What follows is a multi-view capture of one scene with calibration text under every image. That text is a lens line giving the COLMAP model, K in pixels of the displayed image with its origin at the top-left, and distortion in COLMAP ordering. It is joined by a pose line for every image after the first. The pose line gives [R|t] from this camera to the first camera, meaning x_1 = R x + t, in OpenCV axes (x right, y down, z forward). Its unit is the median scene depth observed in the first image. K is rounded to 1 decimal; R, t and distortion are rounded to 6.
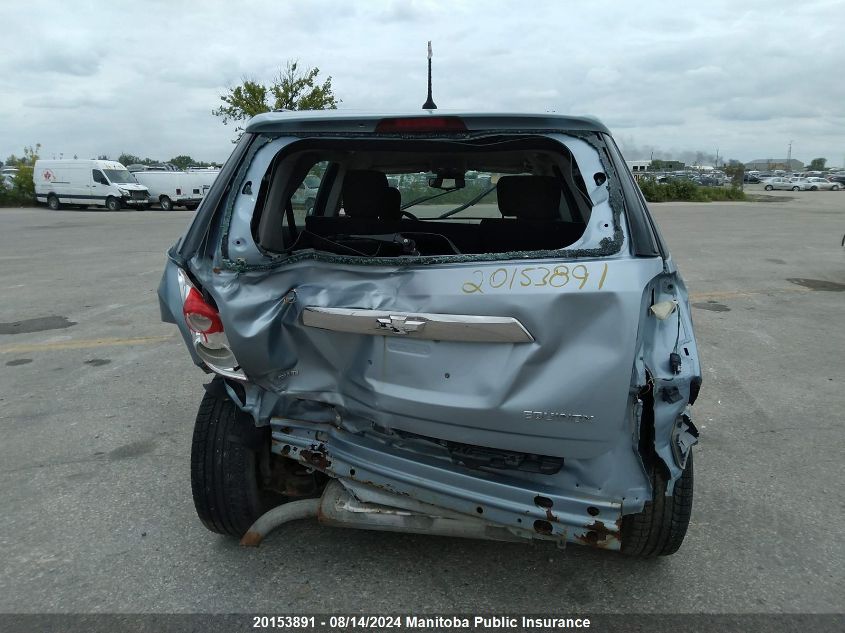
lens RADIAL K [[657.8, 0, 418.2], [0, 657.8, 321.5], [0, 0, 1]] dist [0.062055, -0.098185]
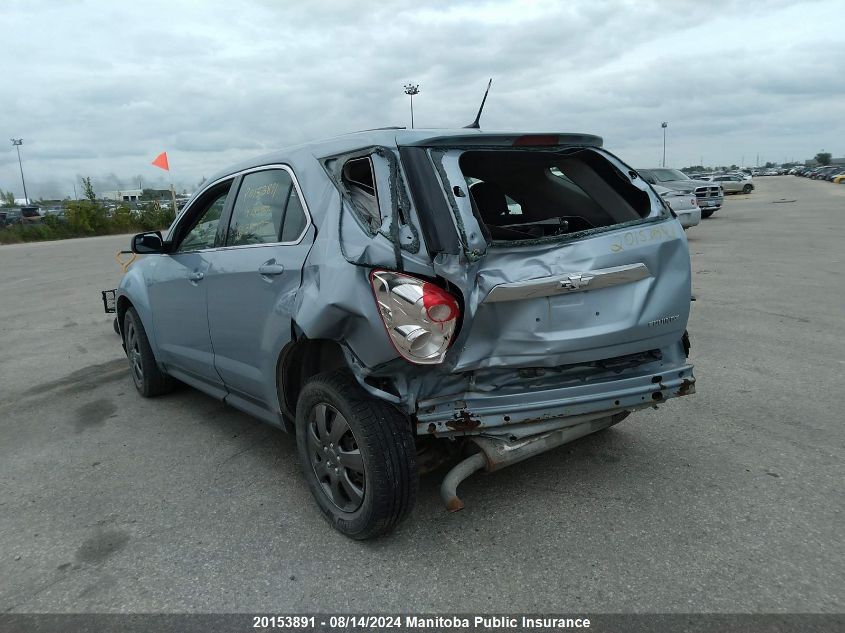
lens RADIAL K [[656.9, 0, 422.5], [0, 656.9, 316.5], [0, 0, 1]] dist [0.058913, -0.099639]
pose [[0.691127, -0.173015, 0.701719, -1.011301], [0.208919, 0.977299, 0.035196, -0.033943], [-0.691879, 0.122277, 0.711584, 0.205263]]
